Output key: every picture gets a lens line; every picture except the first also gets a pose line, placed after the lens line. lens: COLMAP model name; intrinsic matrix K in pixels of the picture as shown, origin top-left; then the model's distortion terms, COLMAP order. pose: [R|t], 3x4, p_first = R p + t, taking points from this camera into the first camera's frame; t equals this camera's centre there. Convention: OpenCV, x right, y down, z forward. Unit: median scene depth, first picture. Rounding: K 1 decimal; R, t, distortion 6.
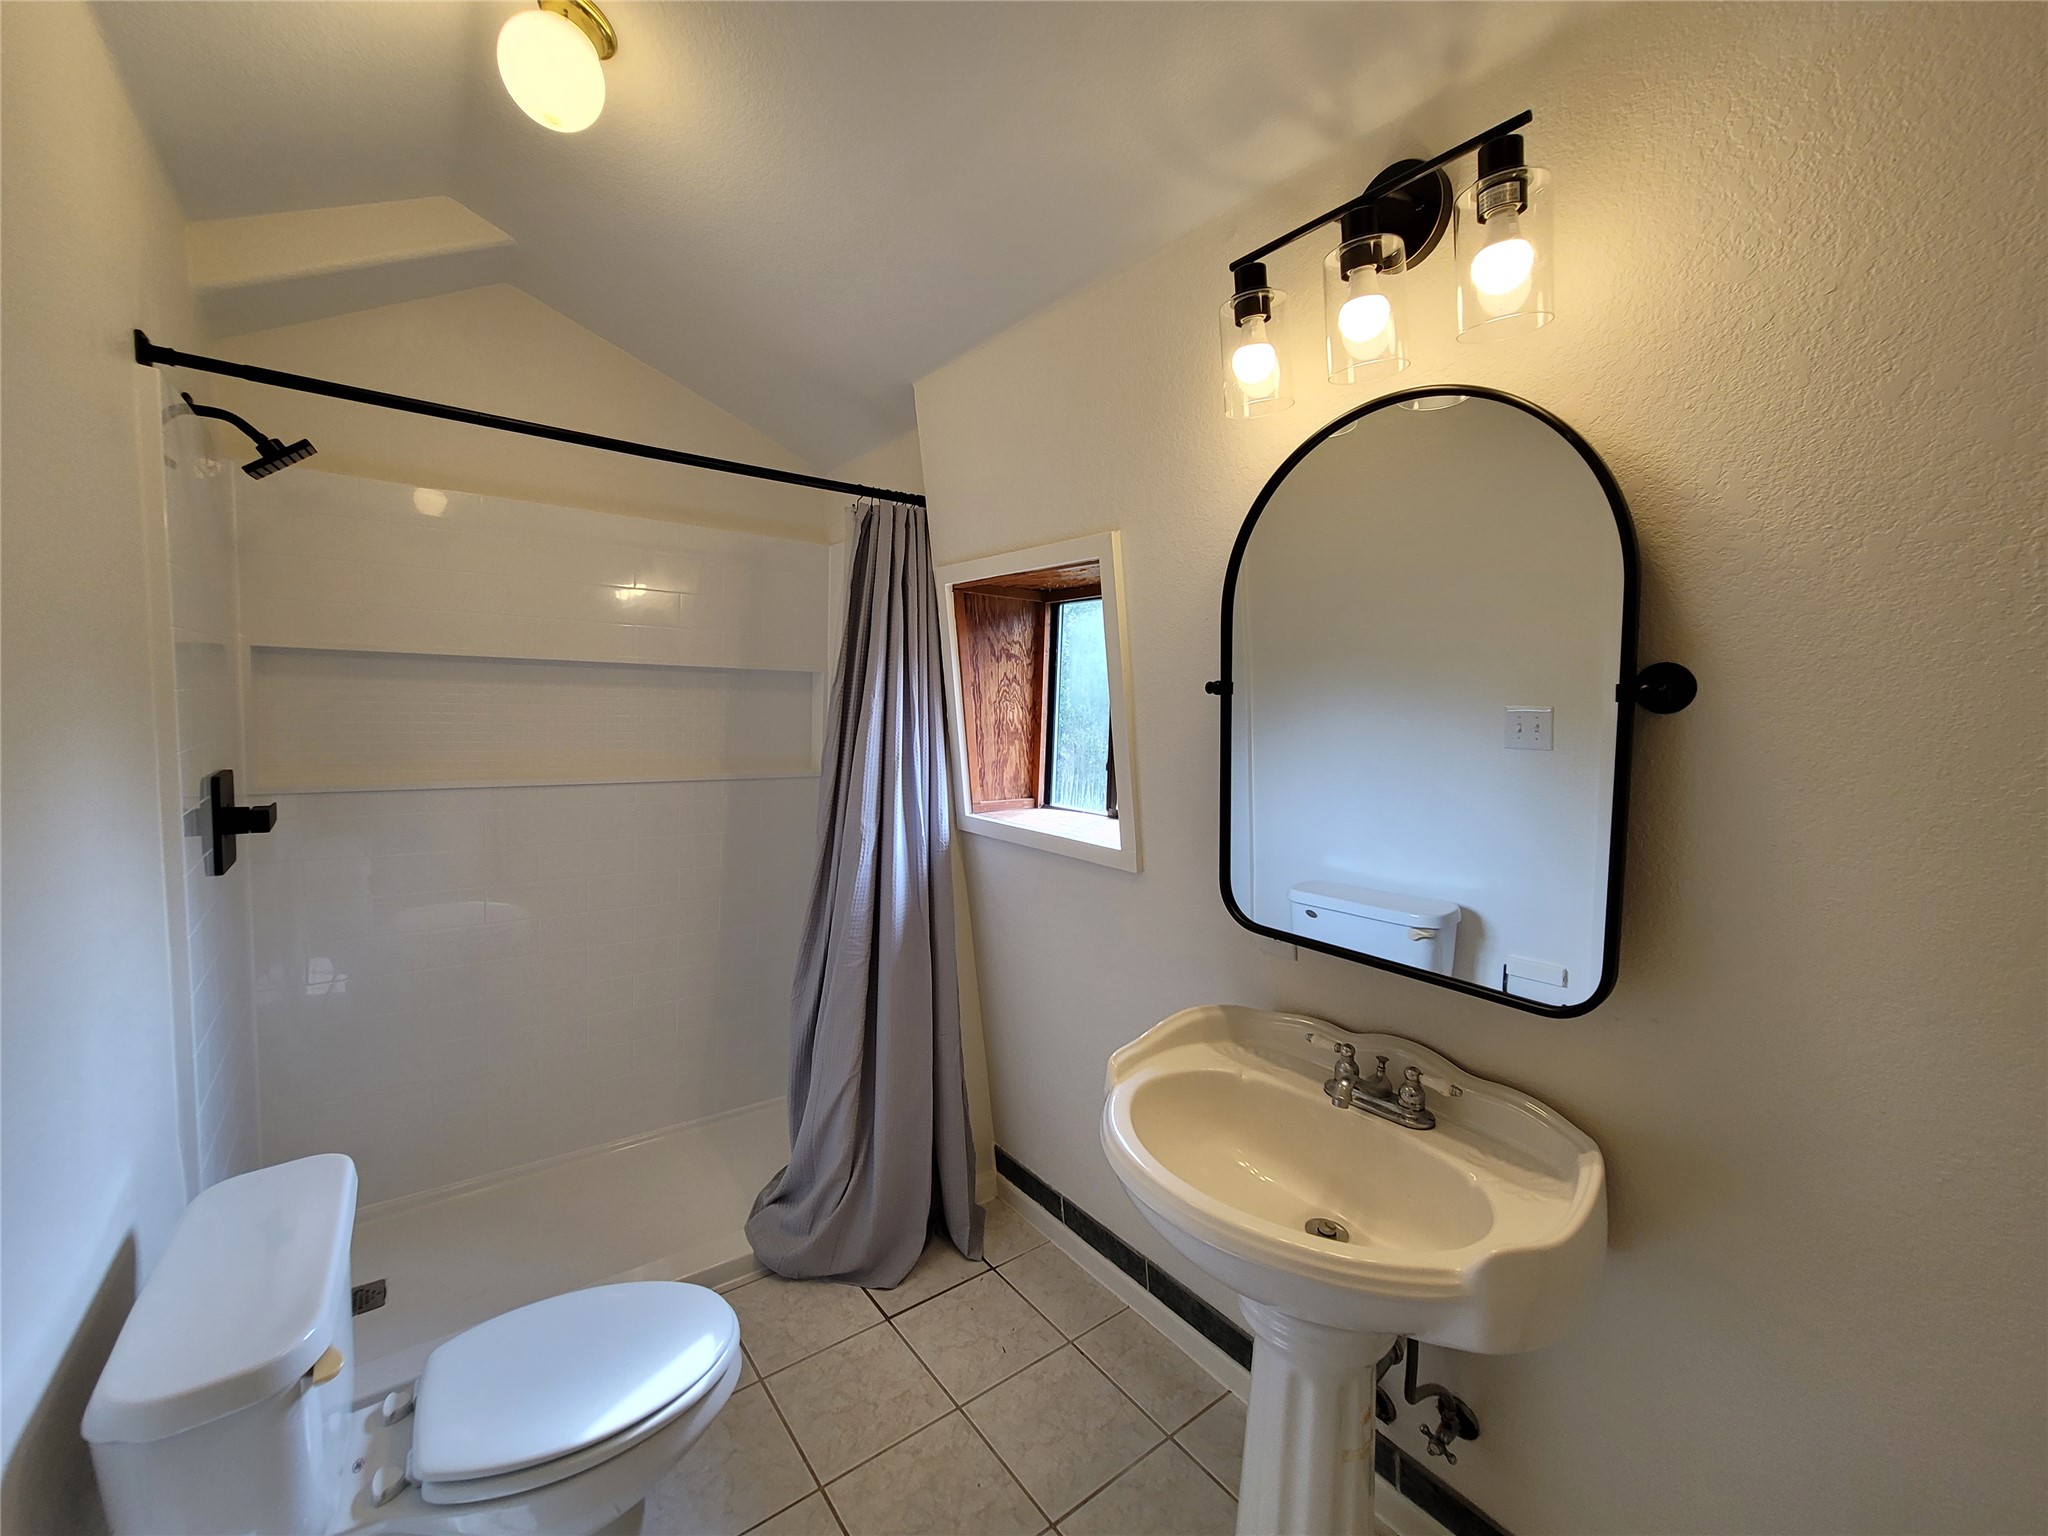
lens RADIAL K [[841.8, 0, 1022.0], [0, 841.8, 755.8], [0, 0, 1]] dist [-0.001553, -0.001007]
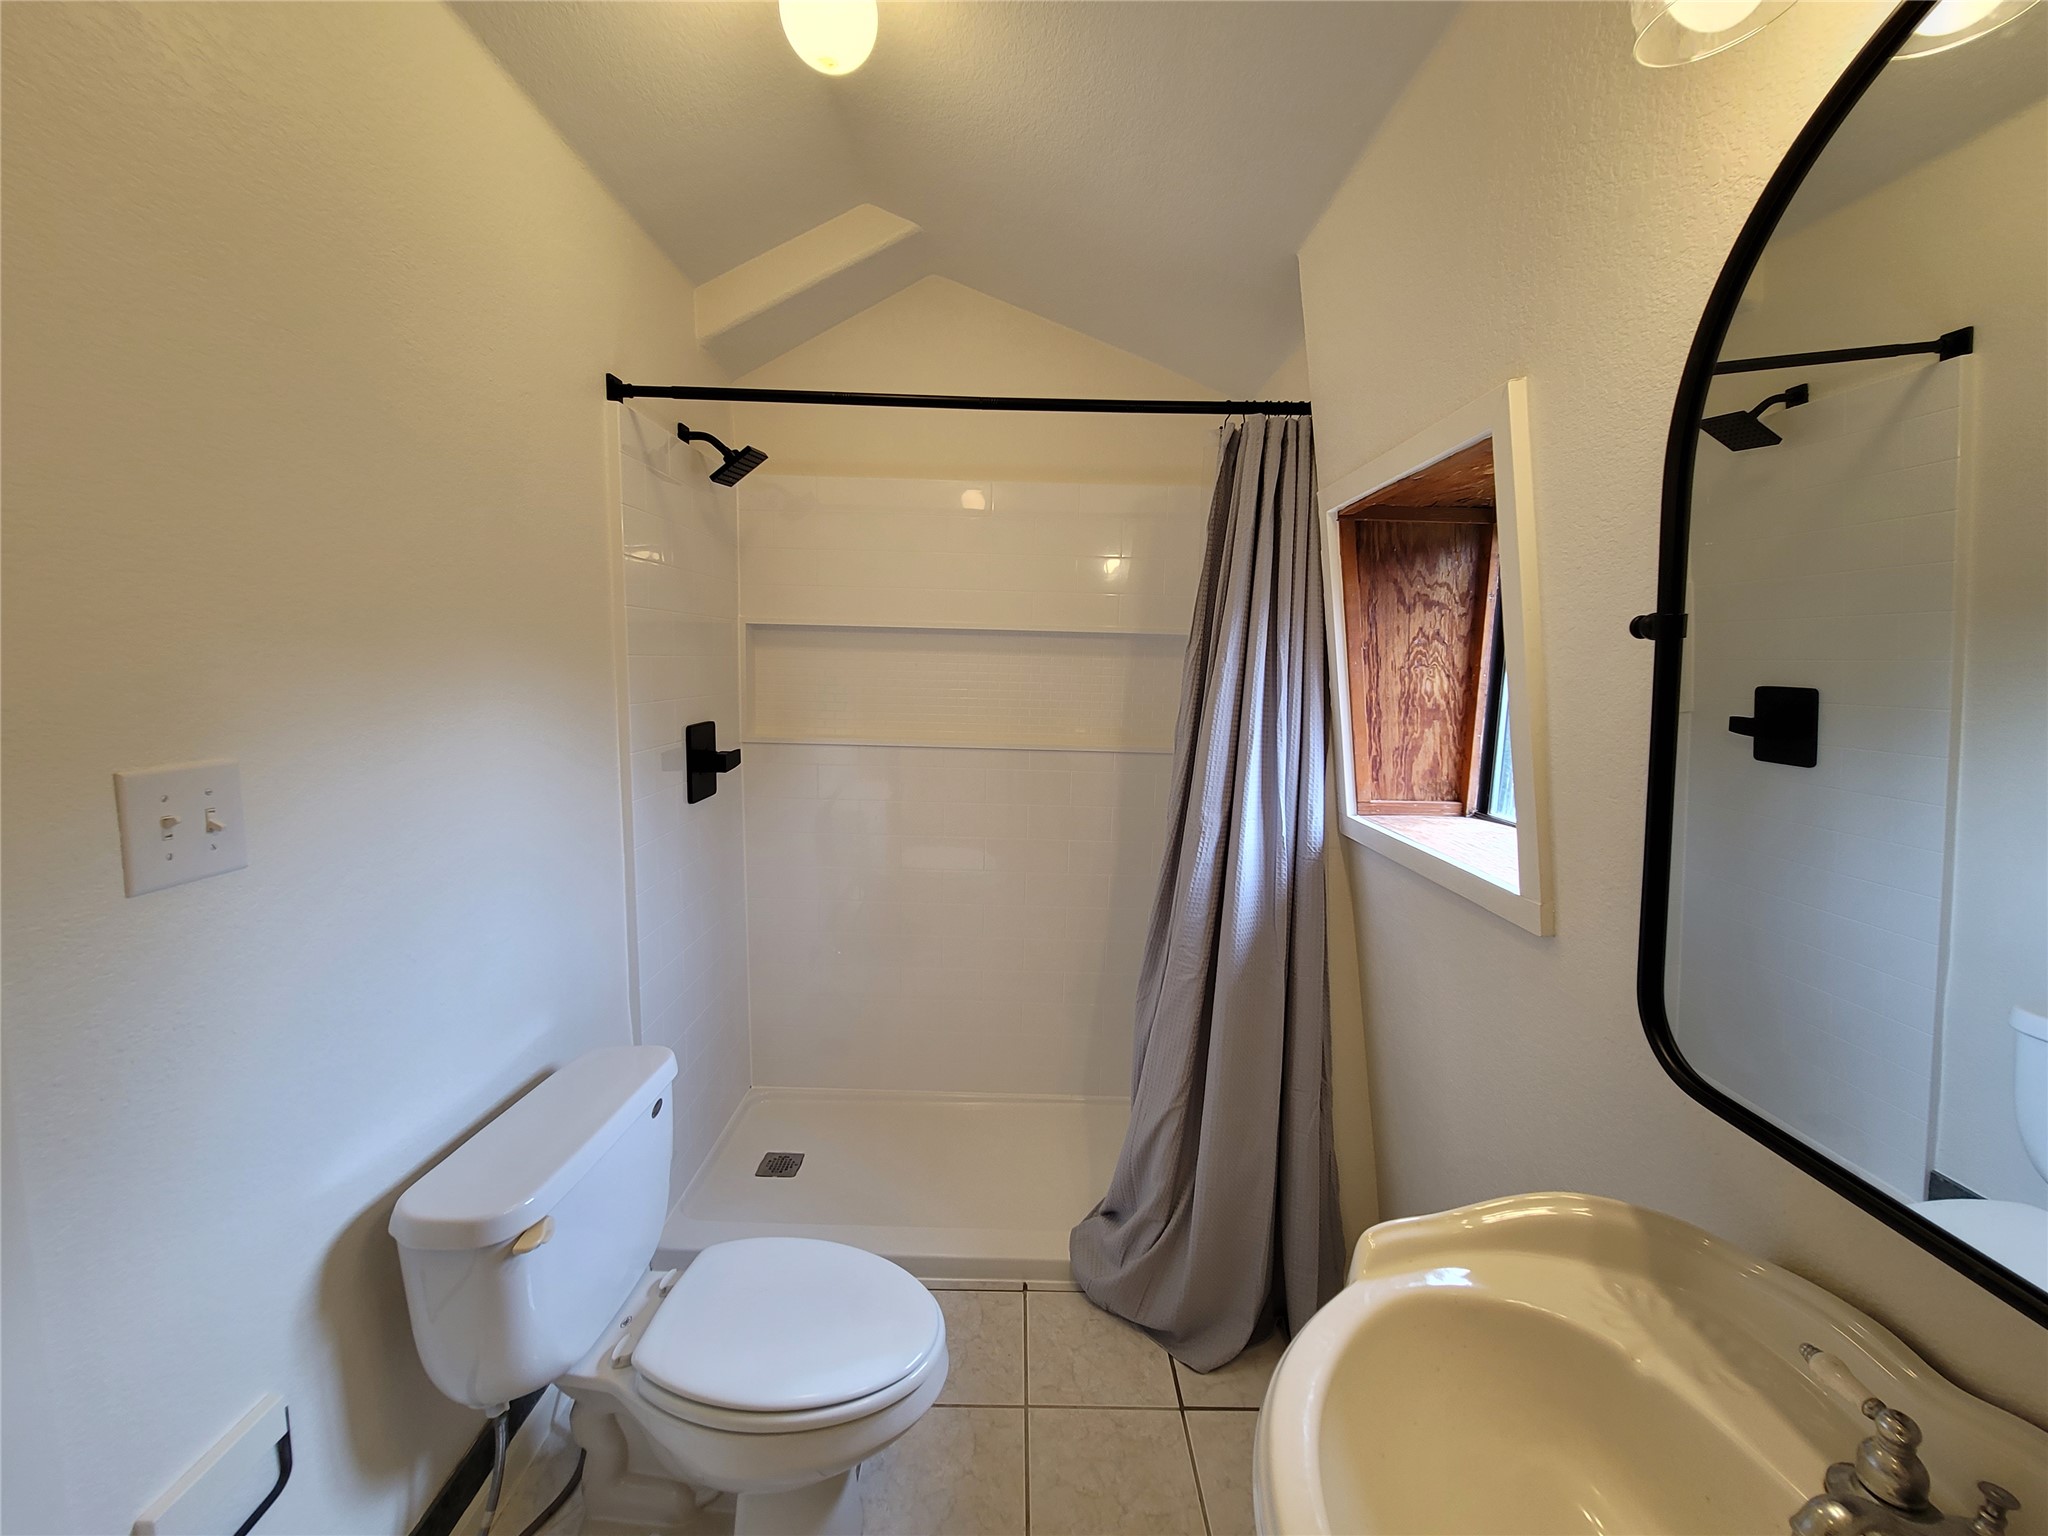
lens RADIAL K [[841.8, 0, 1022.0], [0, 841.8, 755.8], [0, 0, 1]] dist [-0.001553, -0.001007]
pose [[0.795276, 0.059843, -0.603287, 0.155016], [-0.042243, 0.998167, 0.043327, -0.004674], [0.604774, -0.008972, 0.796347, 0.214430]]
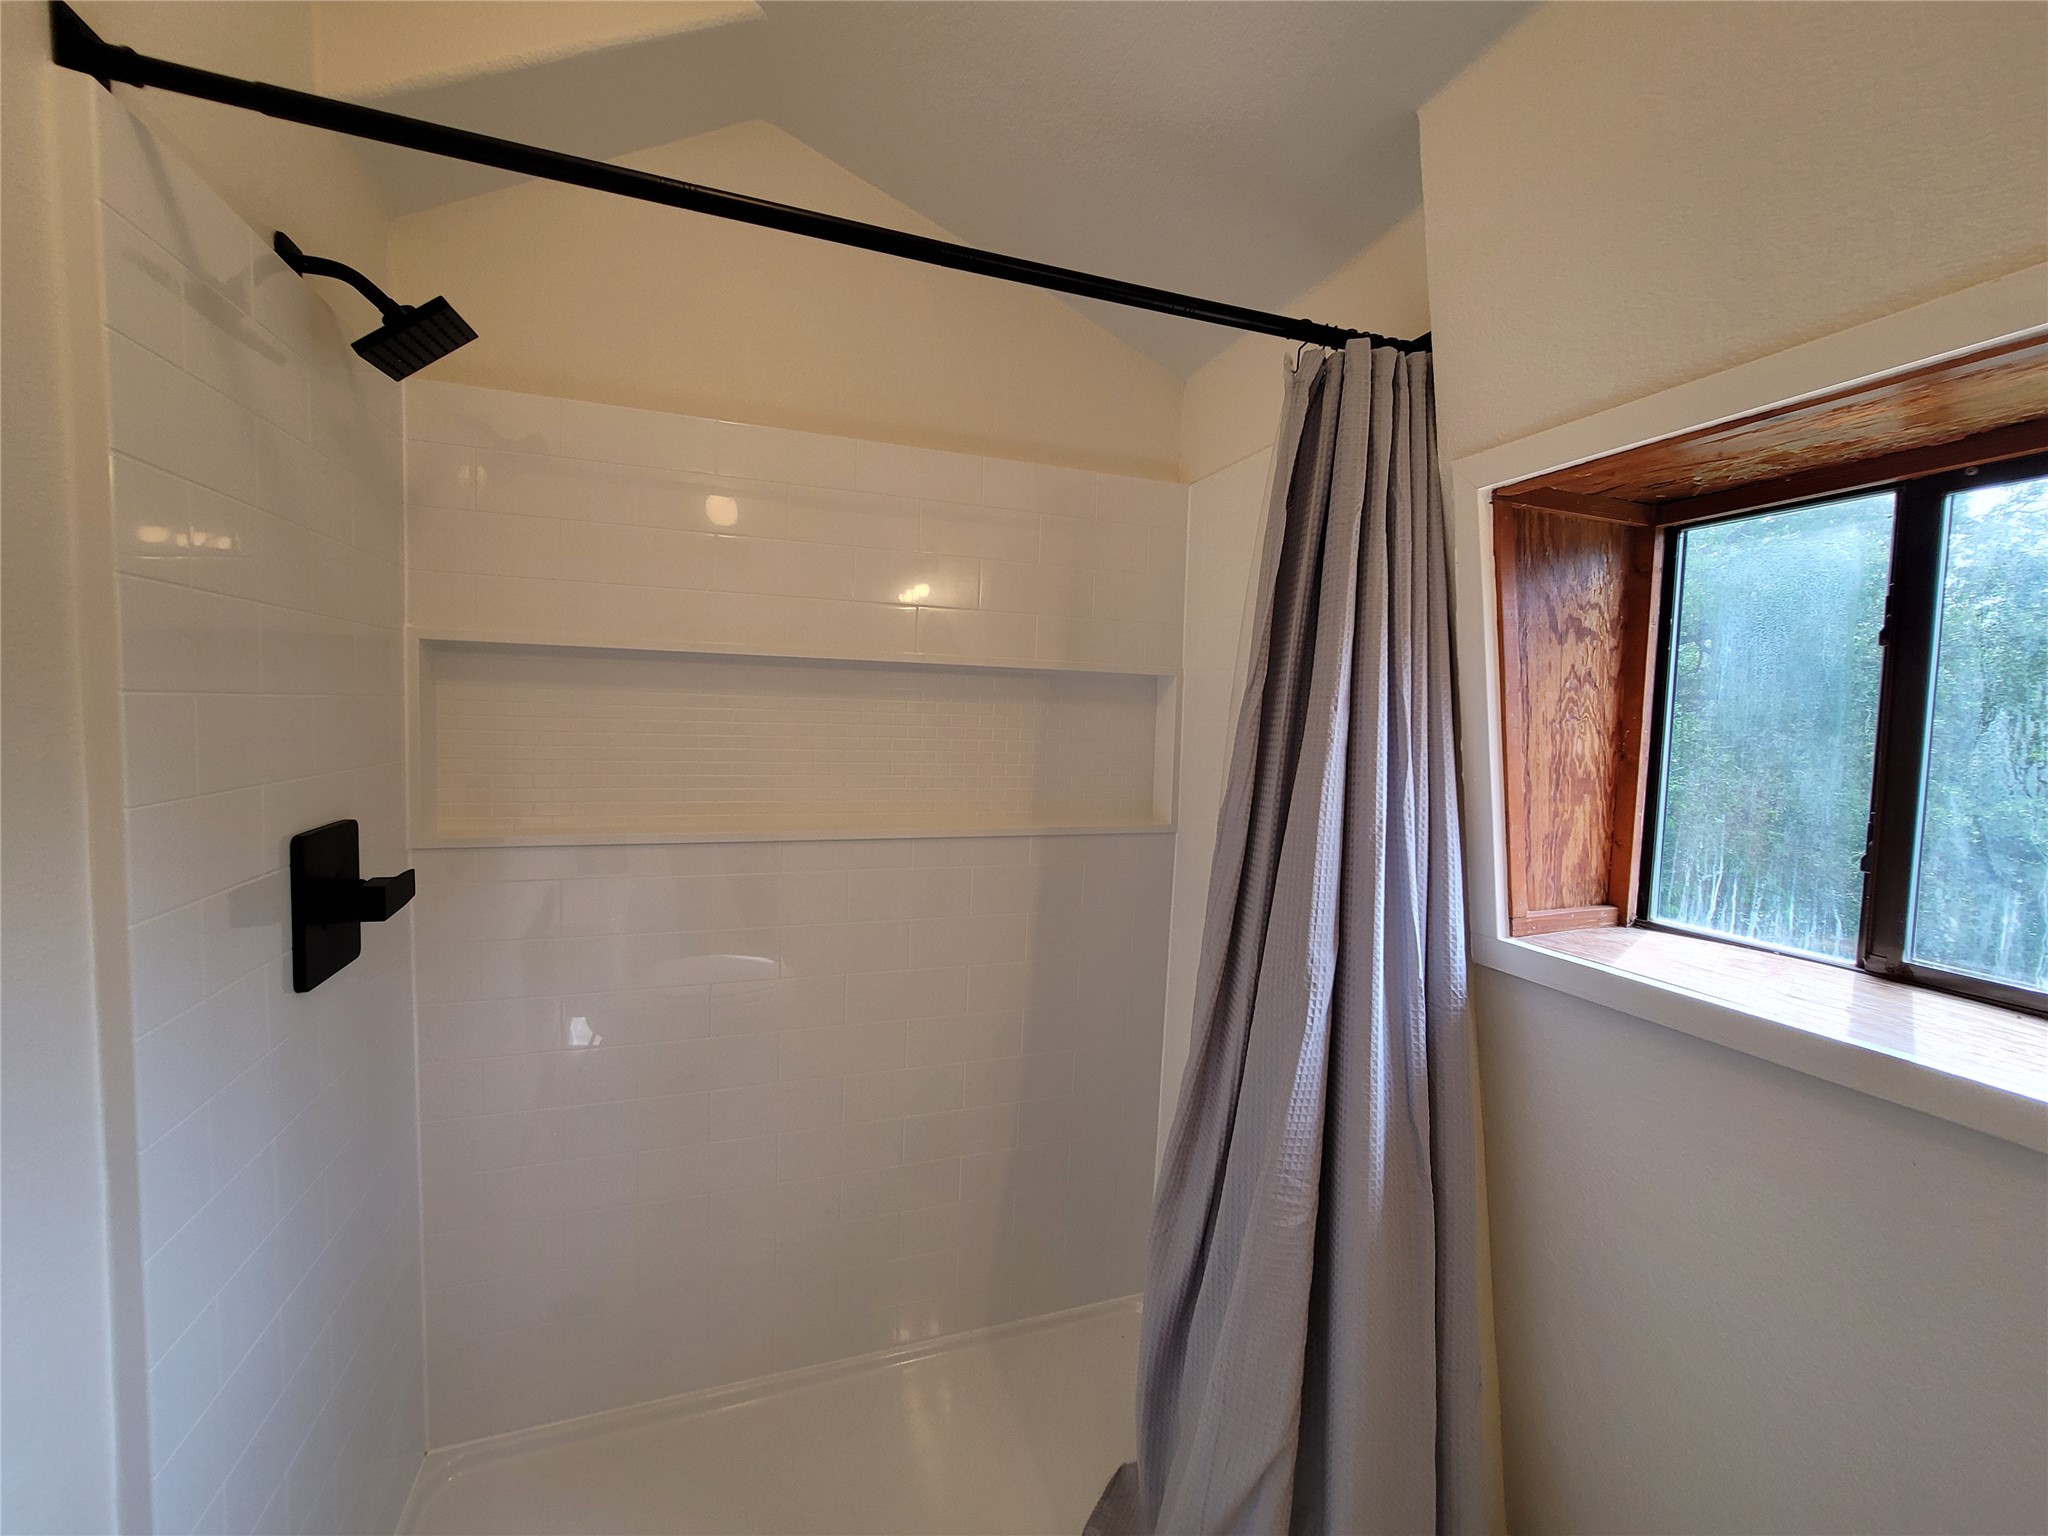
lens RADIAL K [[841.8, 0, 1022.0], [0, 841.8, 755.8], [0, 0, 1]] dist [-0.001553, -0.001007]
pose [[0.953249, 0.014933, -0.301818, -0.190168], [-0.021861, 0.999569, -0.019591, -0.025564], [0.301396, 0.025273, 0.953164, 0.416003]]
